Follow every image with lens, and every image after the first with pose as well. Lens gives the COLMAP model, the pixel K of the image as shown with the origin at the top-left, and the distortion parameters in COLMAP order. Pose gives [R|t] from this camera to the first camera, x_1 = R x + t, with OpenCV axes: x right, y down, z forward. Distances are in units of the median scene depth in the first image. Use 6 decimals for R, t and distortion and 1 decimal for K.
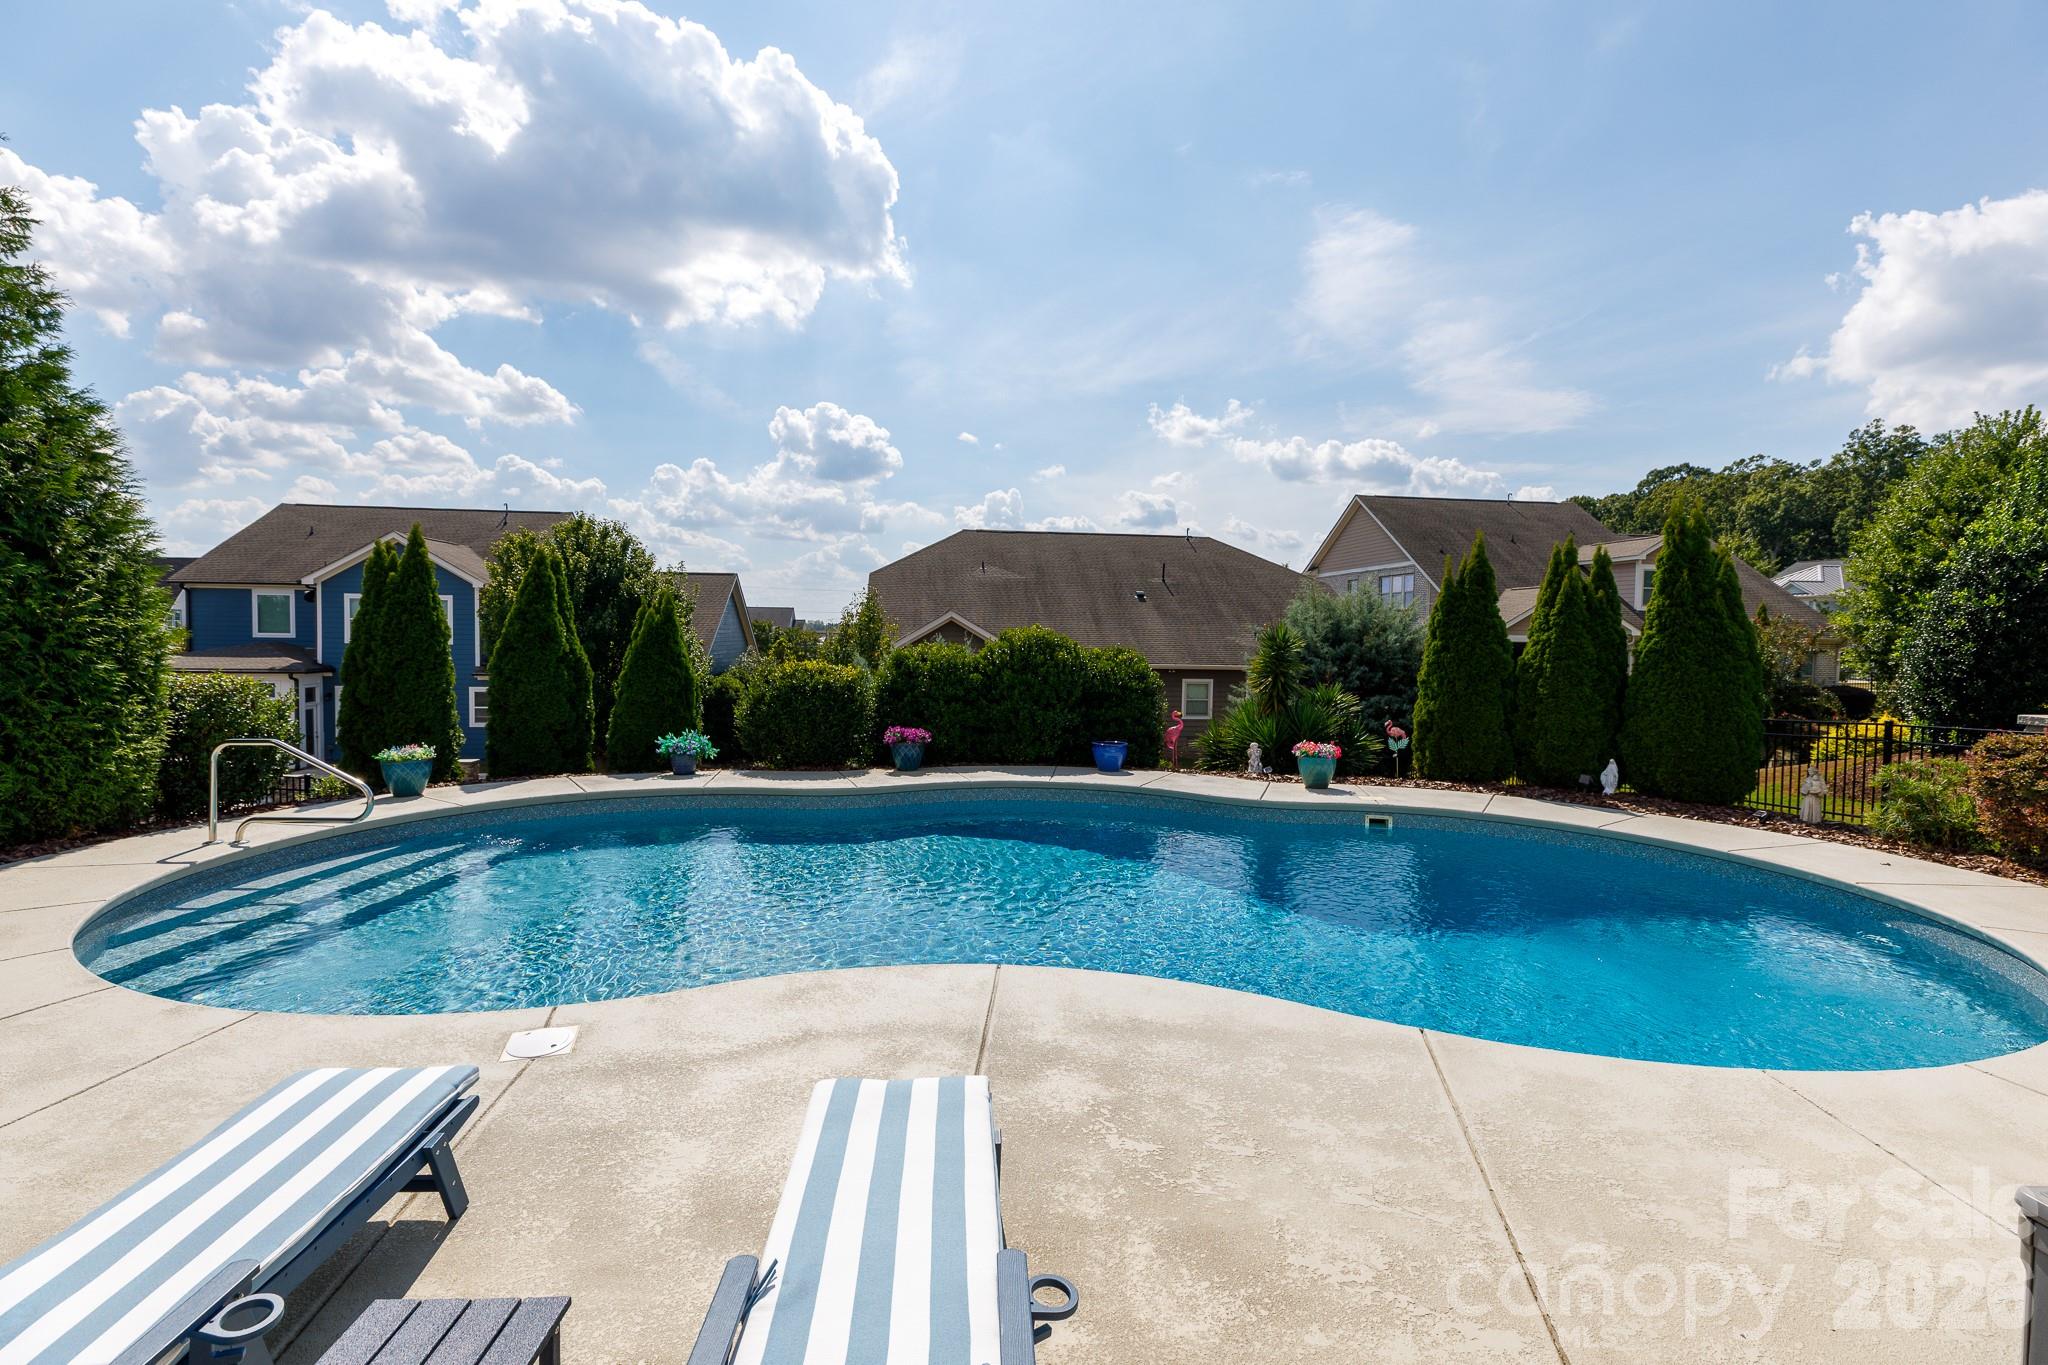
lens RADIAL K [[931.6, 0, 1039.4], [0, 931.6, 678.2], [0, 0, 1]] dist [0.000860, -0.000291]
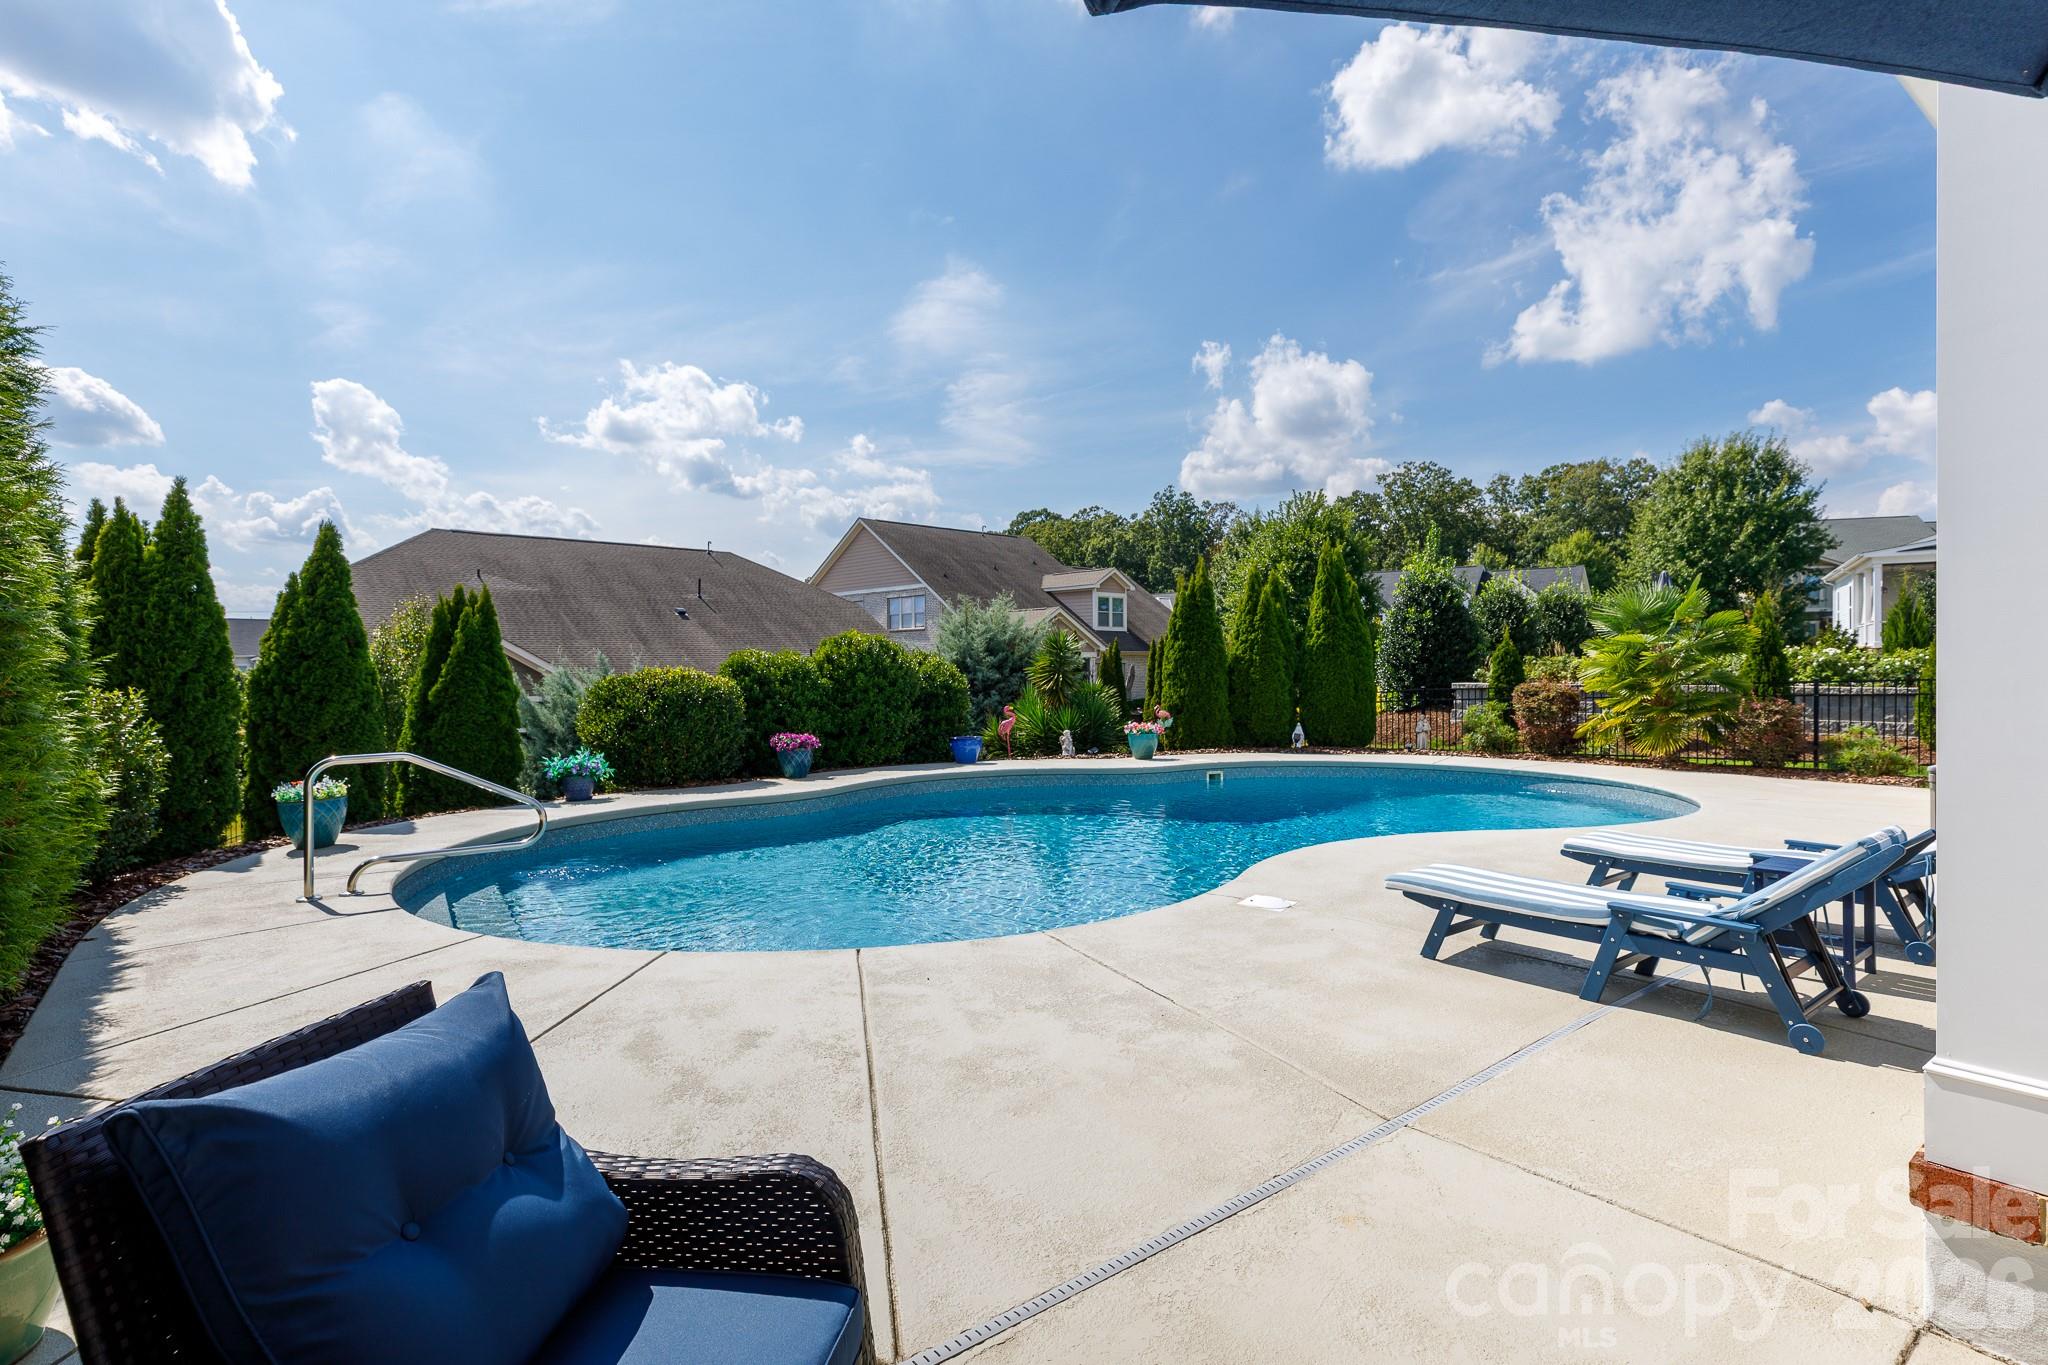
lens RADIAL K [[1028.7, 0, 1024.0], [0, 1028.7, 682.5], [0, 0, 1]] dist [-0.001827, -0.000570]
pose [[0.800034, -0.028420, 0.599282, -0.509220], [0.047531, 0.998740, -0.016089, 0.024804], [-0.598070, 0.041356, 0.800376, 0.002940]]
